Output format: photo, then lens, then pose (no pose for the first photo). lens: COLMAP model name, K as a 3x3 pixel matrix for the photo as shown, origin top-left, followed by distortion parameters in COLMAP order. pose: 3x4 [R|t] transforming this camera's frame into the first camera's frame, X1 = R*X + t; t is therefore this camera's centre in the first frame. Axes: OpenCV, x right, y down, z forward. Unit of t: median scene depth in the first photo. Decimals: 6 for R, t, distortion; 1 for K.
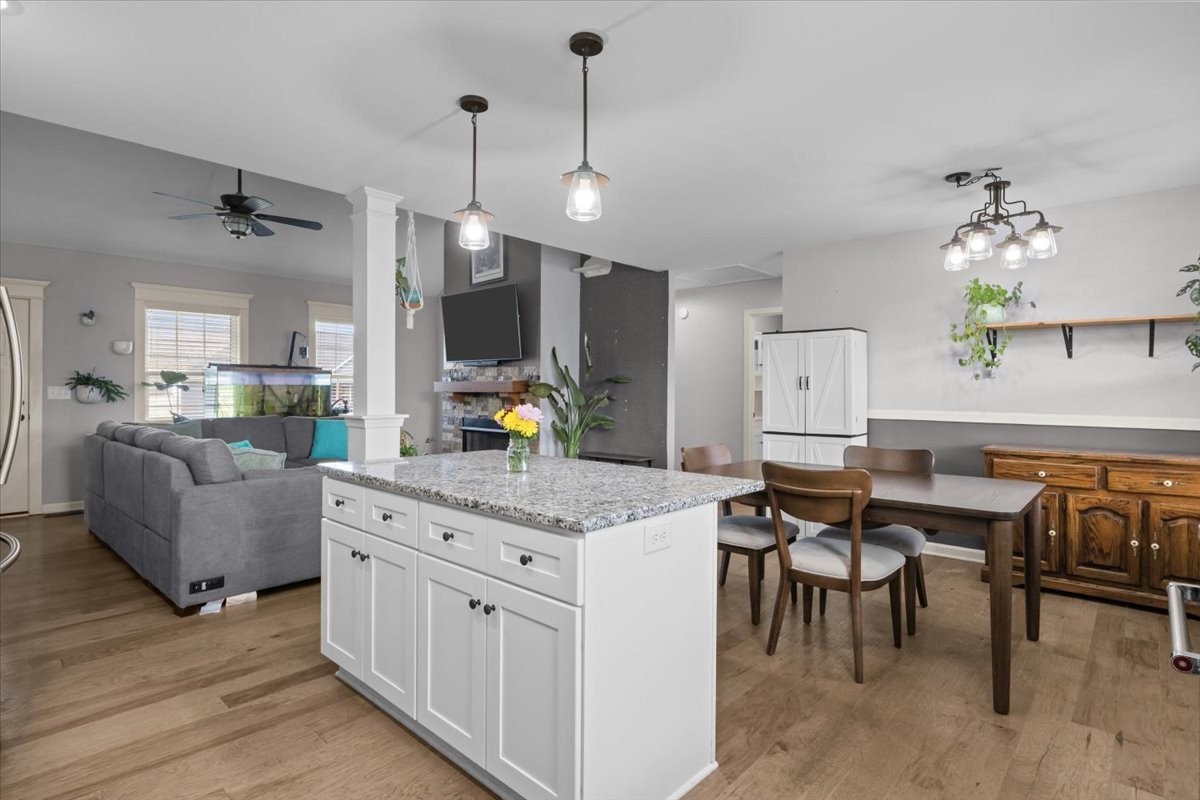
lens RADIAL K [[609.6, 0, 607.9], [0, 609.6, 388.3], [0, 0, 1]] dist [0.000503, 0.000234]
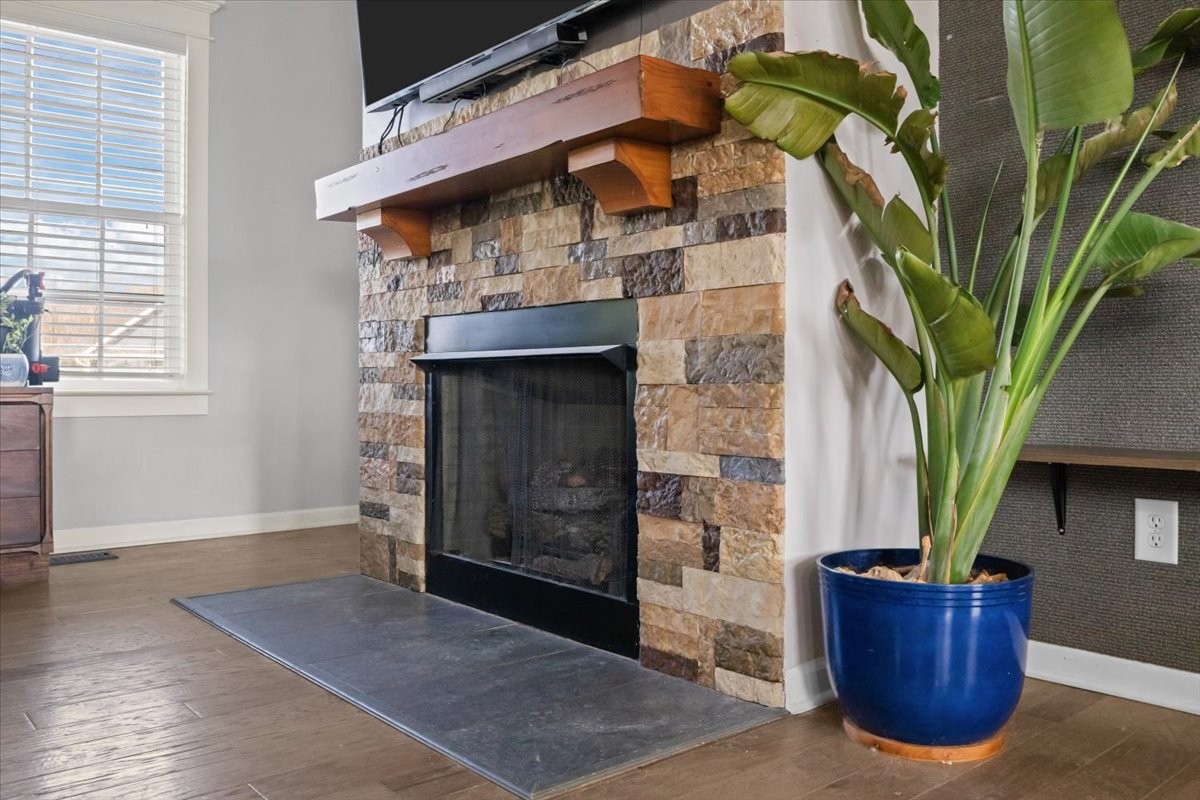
lens RADIAL K [[980.9, 0, 600.0], [0, 980.9, 400.0], [0, 0, 1]] dist [-0.002388, -0.000686]
pose [[0.990332, -0.004538, -0.138641, -0.114122], [0.006841, 0.999846, 0.016144, 0.078507], [0.138546, -0.016936, 0.990211, 0.628737]]
